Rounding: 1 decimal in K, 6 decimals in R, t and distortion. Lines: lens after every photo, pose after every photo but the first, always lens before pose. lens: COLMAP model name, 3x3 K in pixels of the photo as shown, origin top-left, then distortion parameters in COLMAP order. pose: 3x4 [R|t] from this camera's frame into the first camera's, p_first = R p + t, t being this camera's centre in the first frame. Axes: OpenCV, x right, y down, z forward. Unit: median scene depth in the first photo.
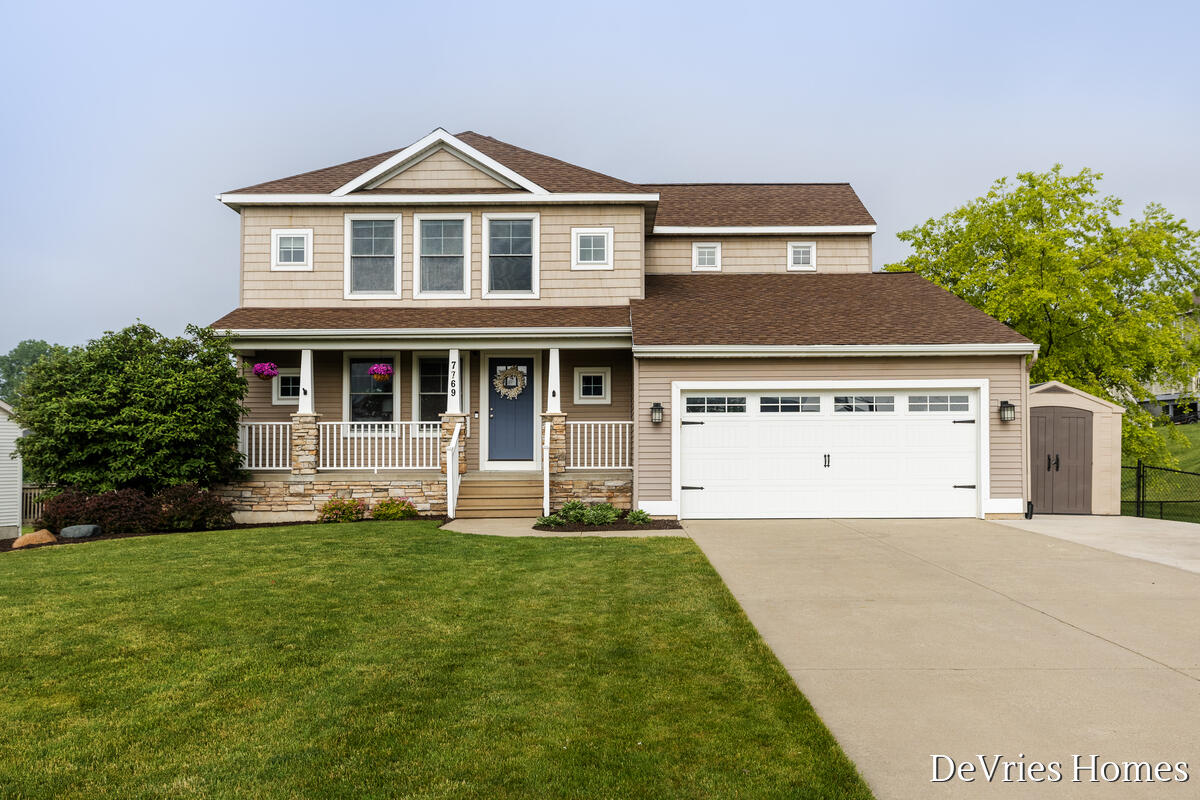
lens RADIAL K [[1106.3, 0, 605.4], [0, 1106.3, 432.0], [0, 0, 1]] dist [0.003926, 0.003716]
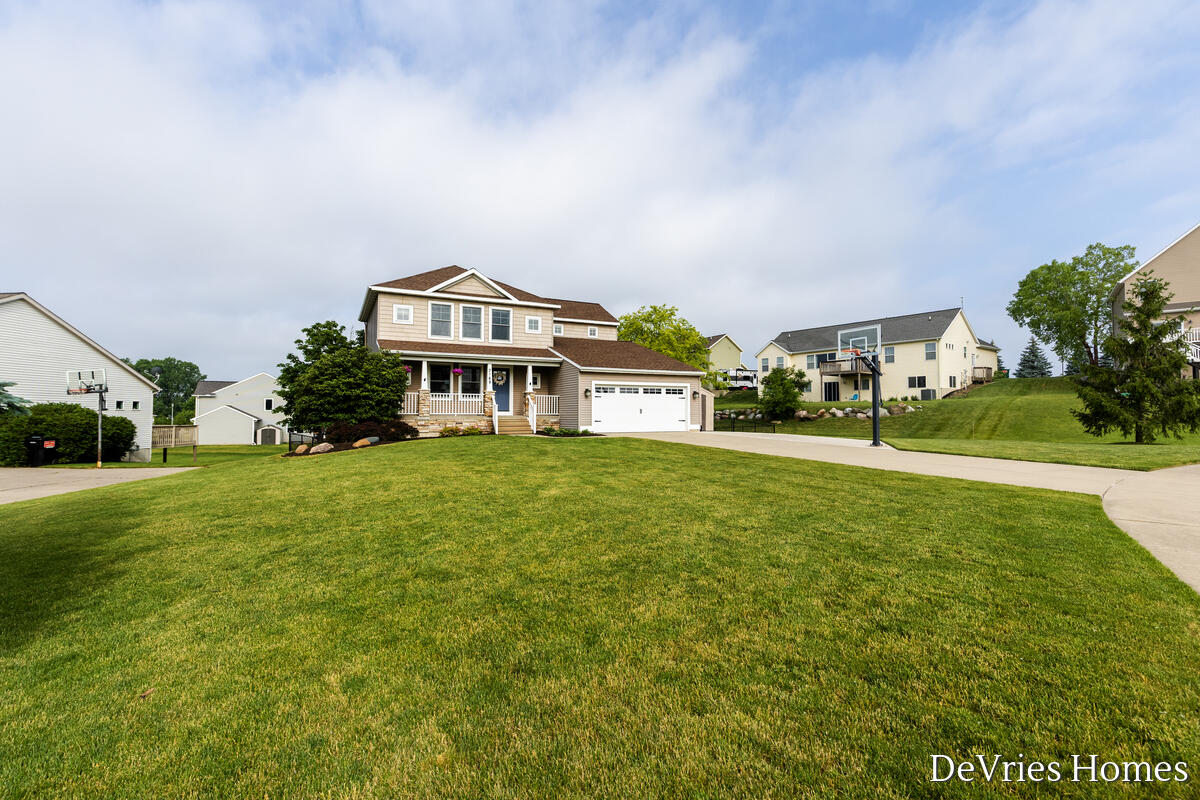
lens RADIAL K [[540.8, 0, 600.0], [0, 540.8, 400.0], [0, 0, 1]] dist [-0.002395, -0.001216]
pose [[0.891916, 0.016705, 0.451893, -0.419403], [-0.013125, 0.999853, -0.011056, 0.011754], [-0.452011, 0.003930, 0.892004, -0.132116]]
